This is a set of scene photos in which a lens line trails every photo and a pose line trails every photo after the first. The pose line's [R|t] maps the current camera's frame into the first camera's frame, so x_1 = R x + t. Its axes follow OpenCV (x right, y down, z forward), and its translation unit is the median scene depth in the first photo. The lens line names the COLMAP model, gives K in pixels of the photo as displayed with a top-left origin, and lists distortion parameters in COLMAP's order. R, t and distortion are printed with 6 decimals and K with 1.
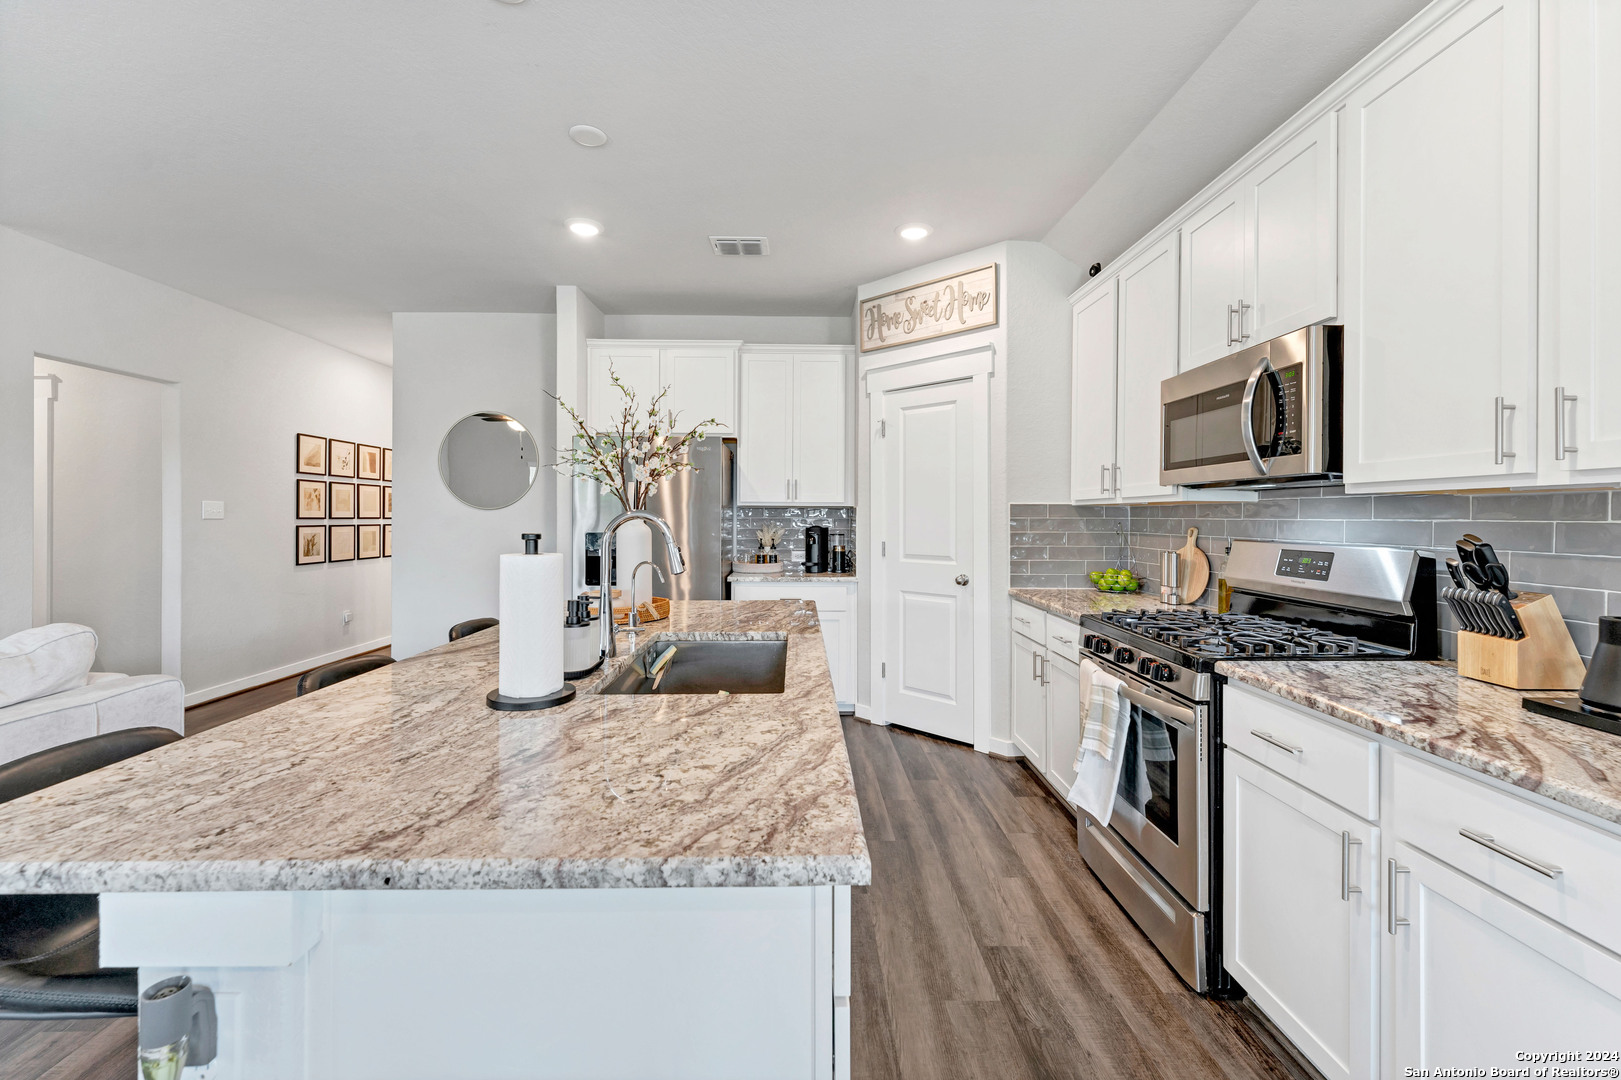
lens RADIAL K [[667.3, 0, 813.2], [0, 667.3, 514.8], [0, 0, 1]] dist [0.000384, 0.000004]
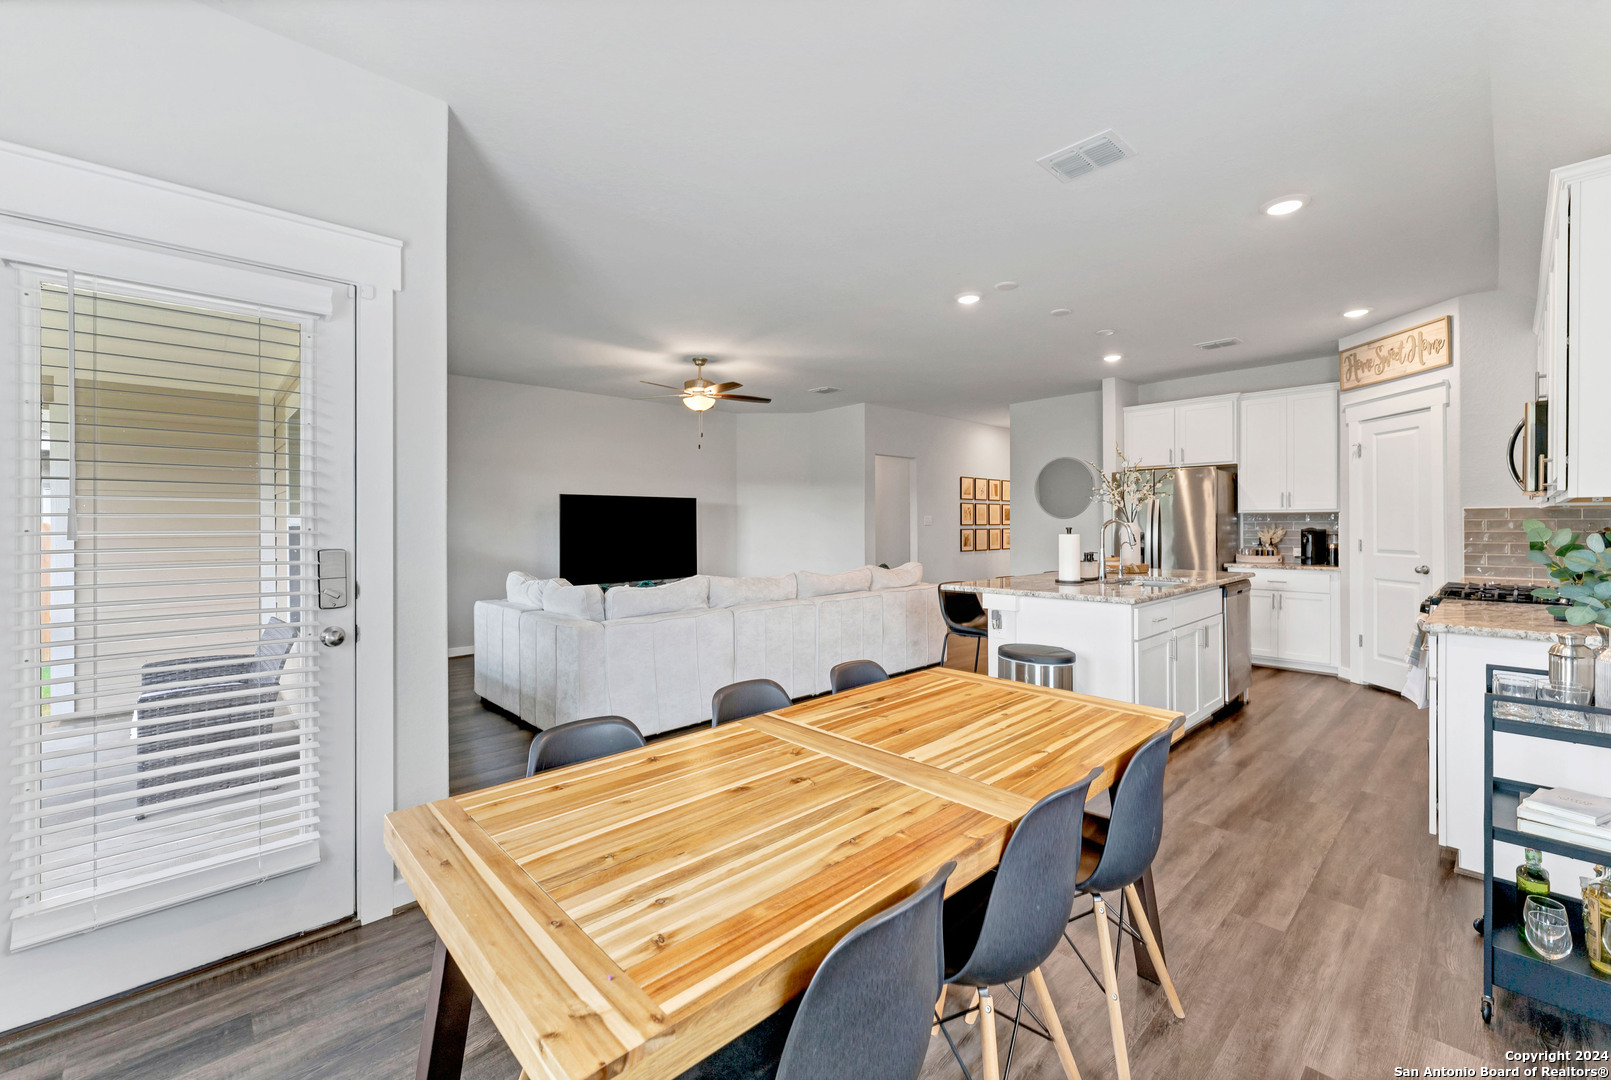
lens RADIAL K [[664.3, 0, 807.9], [0, 664.3, 527.4], [0, 0, 1]] dist [-0.001703, -0.000209]
pose [[0.671551, -0.003641, -0.740949, 0.358553], [0.009645, 0.999946, 0.003828, 0.001871], [0.740895, -0.009717, 0.671550, -0.669645]]
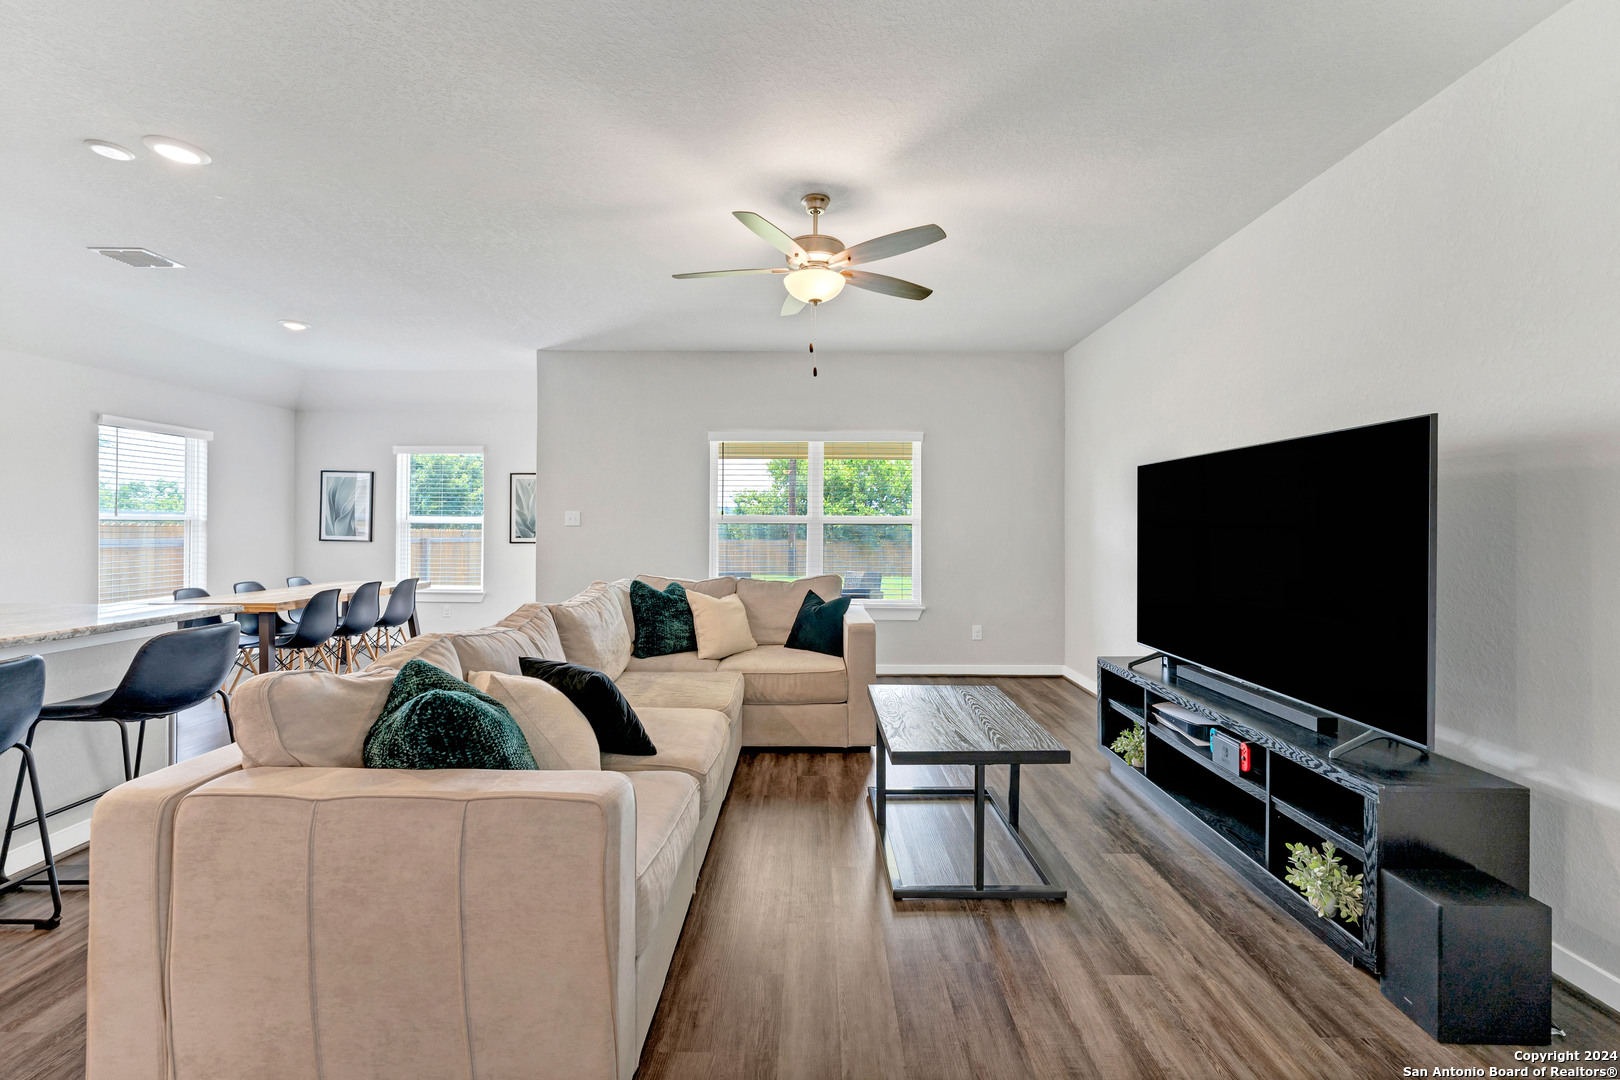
lens RADIAL K [[664.9, 0, 812.3], [0, 664.9, 520.1], [0, 0, 1]] dist [0.001942, 0.000238]
pose [[-0.999720, -0.006011, 0.022876, -0.953264], [-0.006223, 0.999938, -0.009225, 0.003171], [-0.022819, -0.009365, -0.999696, 0.945983]]
